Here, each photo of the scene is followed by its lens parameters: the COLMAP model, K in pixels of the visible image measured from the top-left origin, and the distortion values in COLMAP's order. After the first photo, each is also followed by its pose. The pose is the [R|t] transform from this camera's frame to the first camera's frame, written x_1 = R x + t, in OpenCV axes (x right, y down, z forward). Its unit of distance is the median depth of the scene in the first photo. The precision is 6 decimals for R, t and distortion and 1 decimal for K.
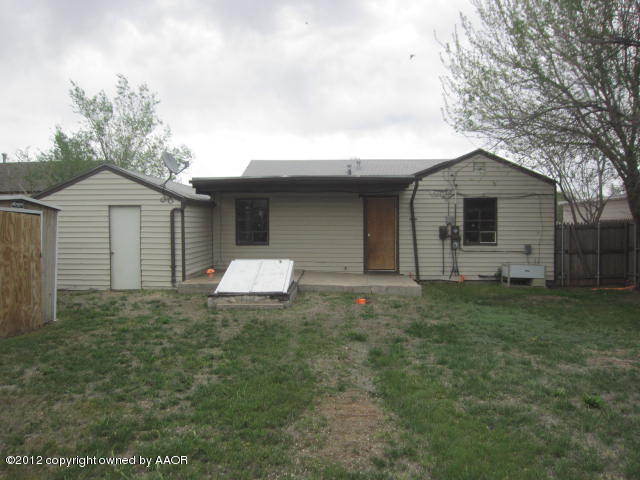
lens RADIAL K [[583.9, 0, 318.3], [0, 583.9, 226.7], [0, 0, 1]] dist [-0.005506, 0.004683]
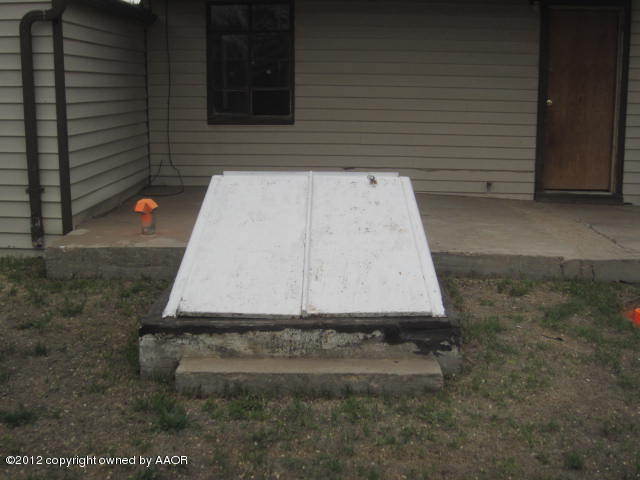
lens RADIAL K [[801.7, 0, 320.0], [0, 801.7, 240.0], [0, 0, 1]] dist [-0.129784, 0.006868]
pose [[0.999298, 0.002807, 0.037356, -0.106220], [-0.009425, 0.983948, 0.178204, 0.015098], [-0.036256, -0.178431, 0.983284, 0.570081]]
